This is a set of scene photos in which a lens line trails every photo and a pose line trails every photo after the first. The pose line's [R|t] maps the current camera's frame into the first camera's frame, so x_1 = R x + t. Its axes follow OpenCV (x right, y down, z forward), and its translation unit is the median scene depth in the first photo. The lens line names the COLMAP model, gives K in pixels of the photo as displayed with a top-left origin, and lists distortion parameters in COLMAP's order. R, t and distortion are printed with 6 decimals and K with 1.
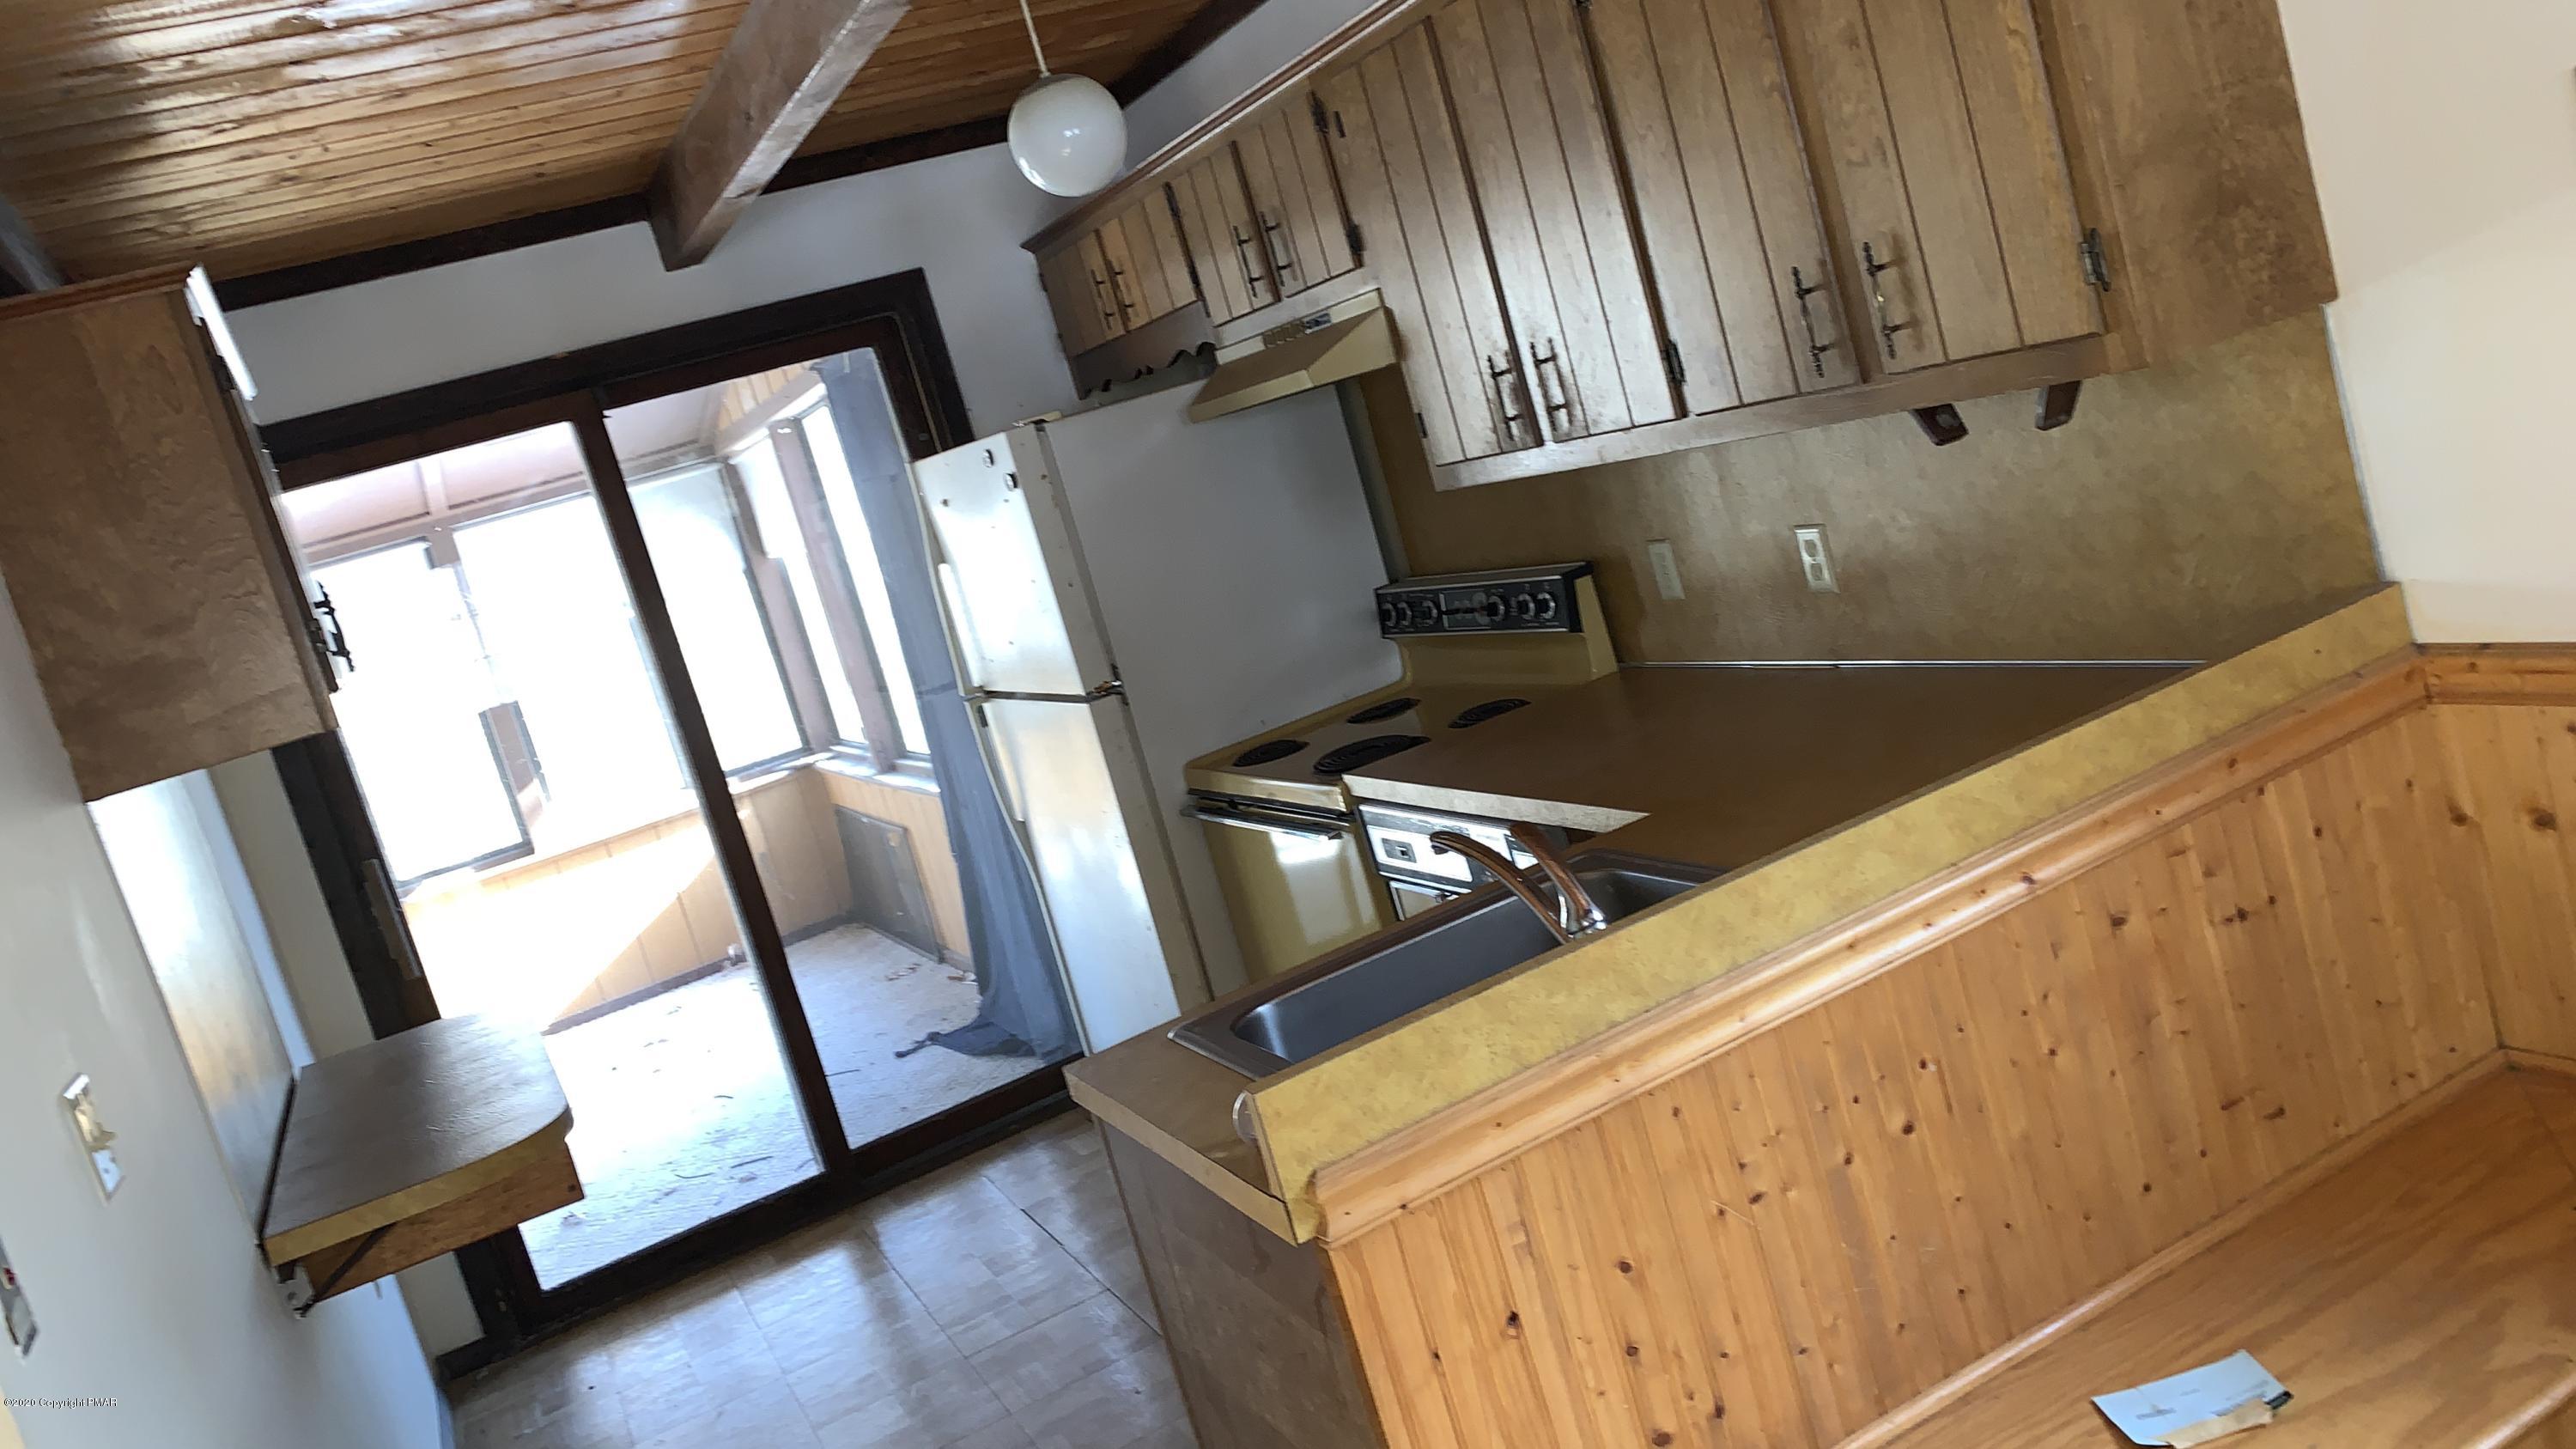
lens RADIAL K [[1934.7, 0, 1236.3], [0, 1934.7, 693.3], [0, 0, 1]] dist [0.039265, -0.007953]
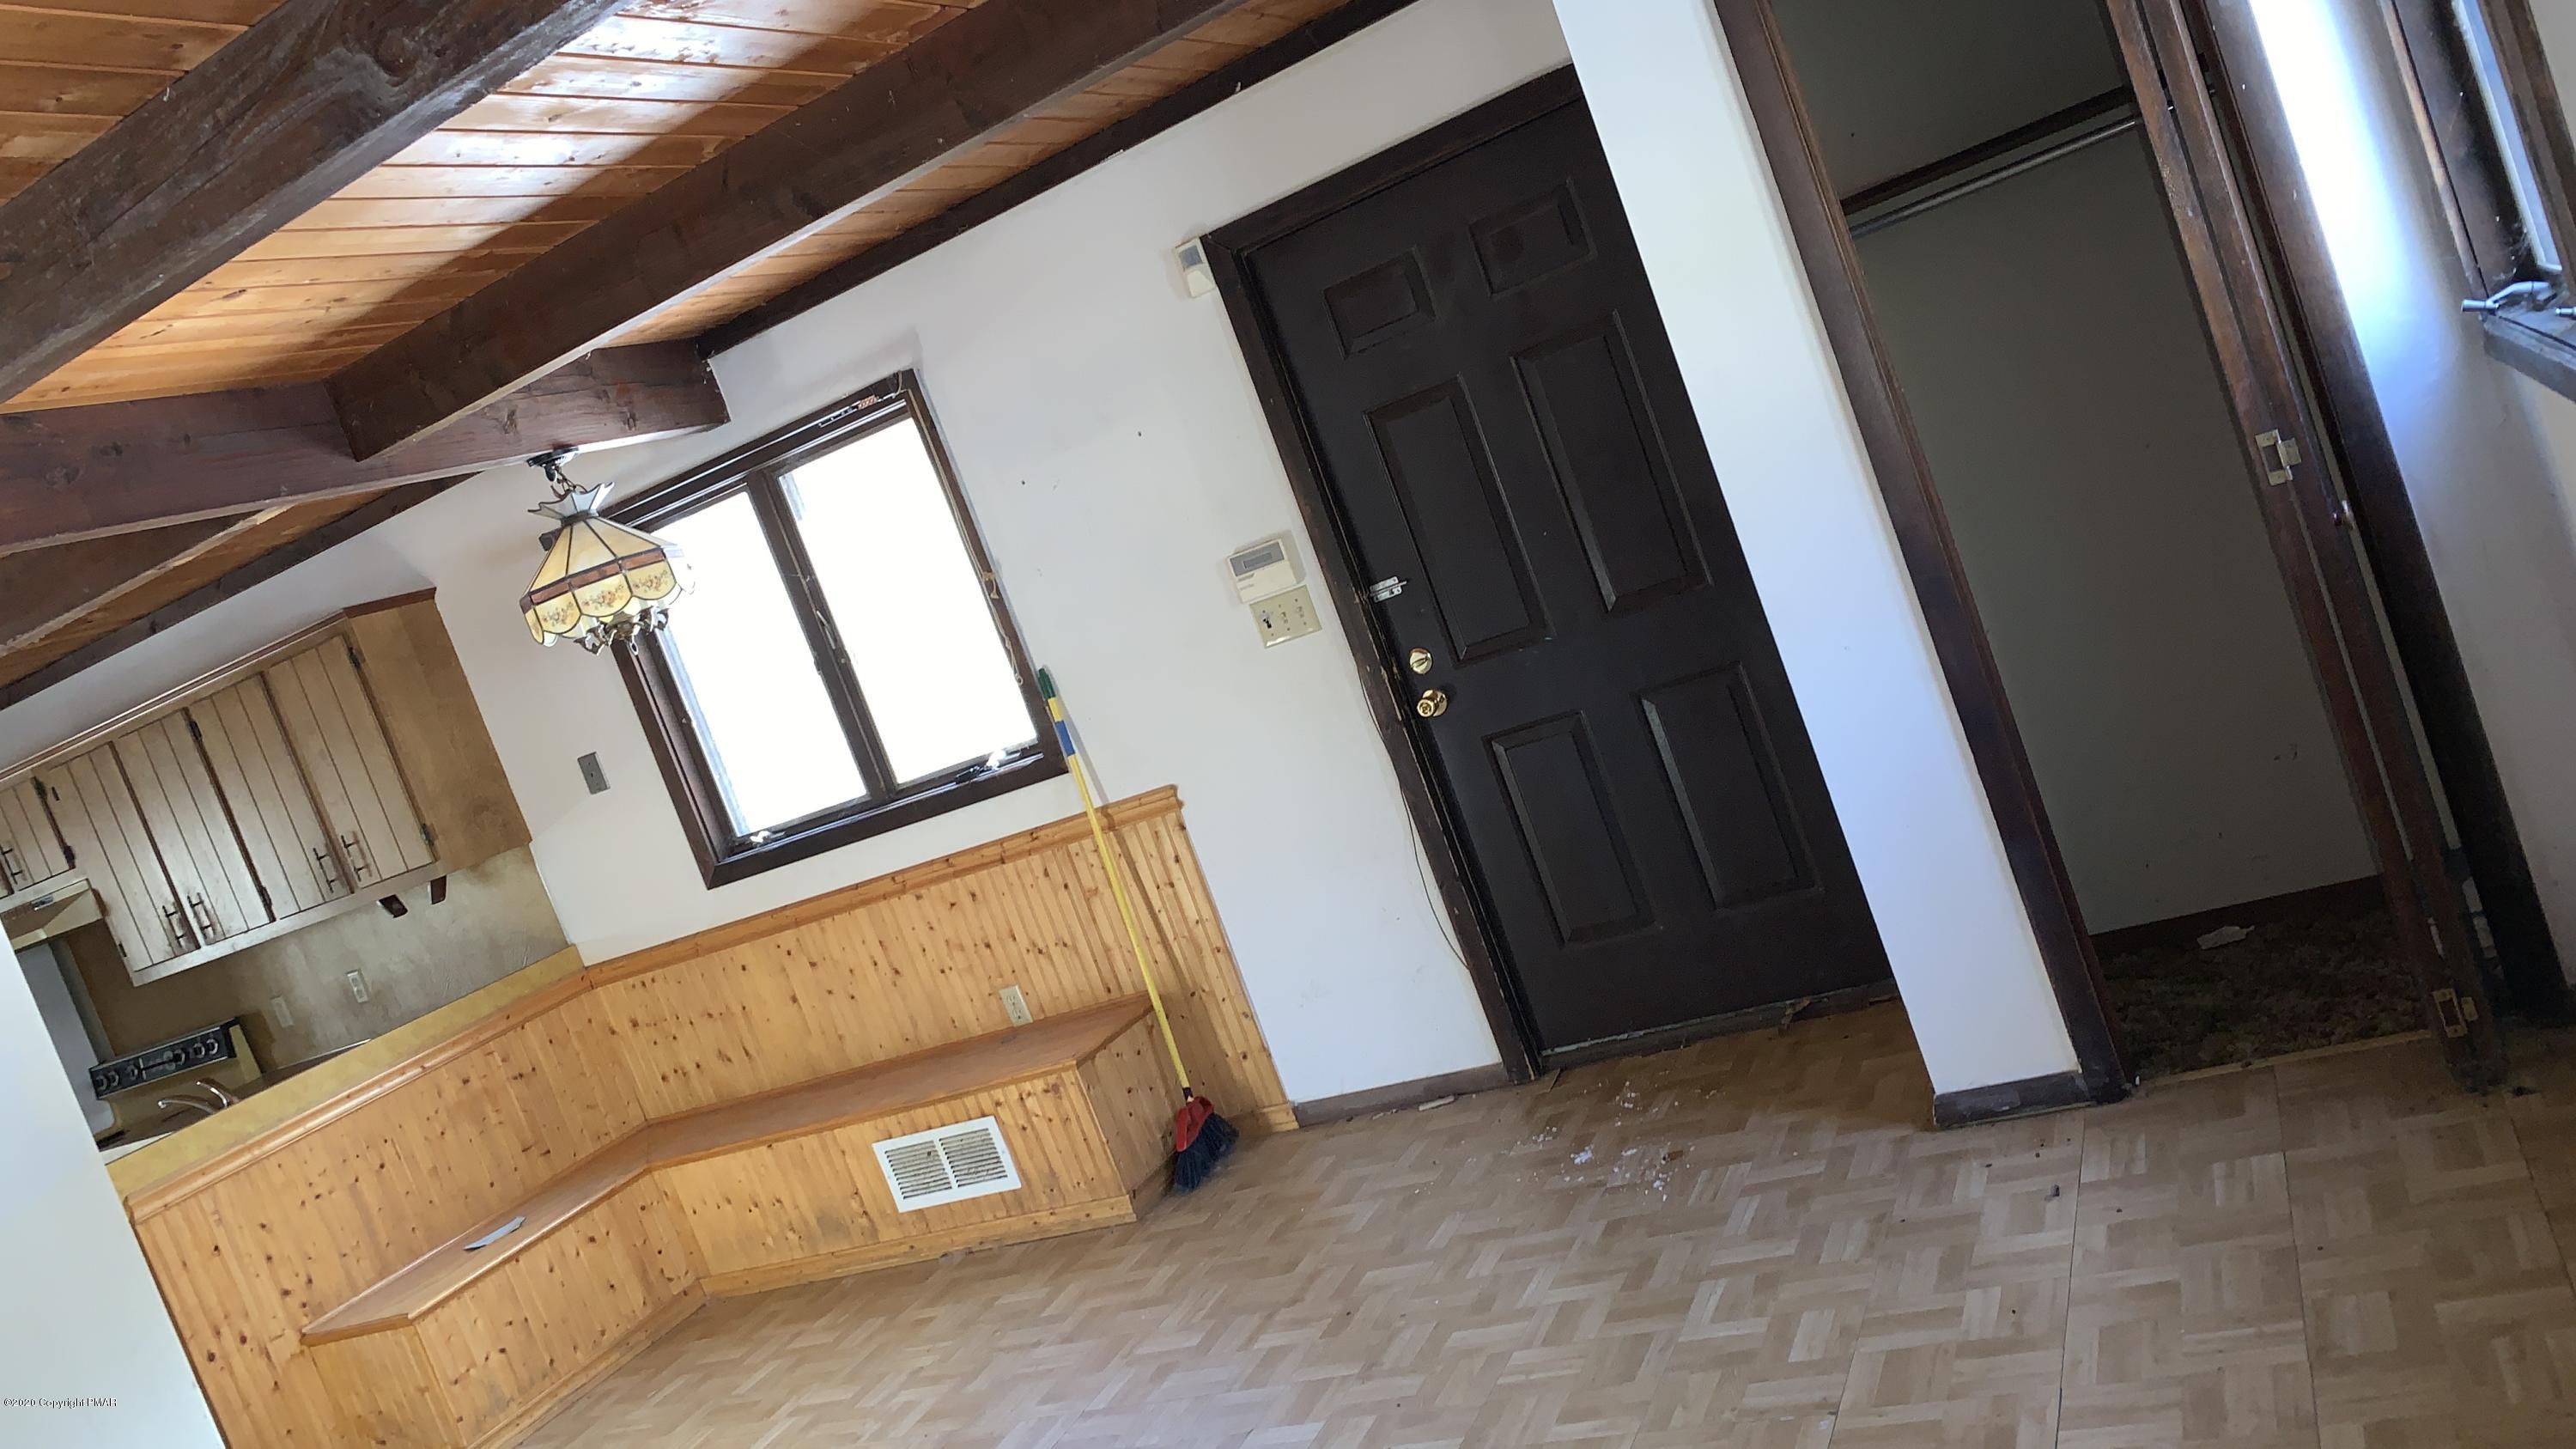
lens RADIAL K [[1934.7, 0, 1236.3], [0, 1934.7, 693.3], [0, 0, 1]] dist [0.039265, -0.007953]
pose [[0.796041, -0.047545, 0.603372, -0.204331], [0.213354, 0.954960, -0.206233, 0.280973], [-0.566390, 0.292902, 0.770331, -1.292763]]
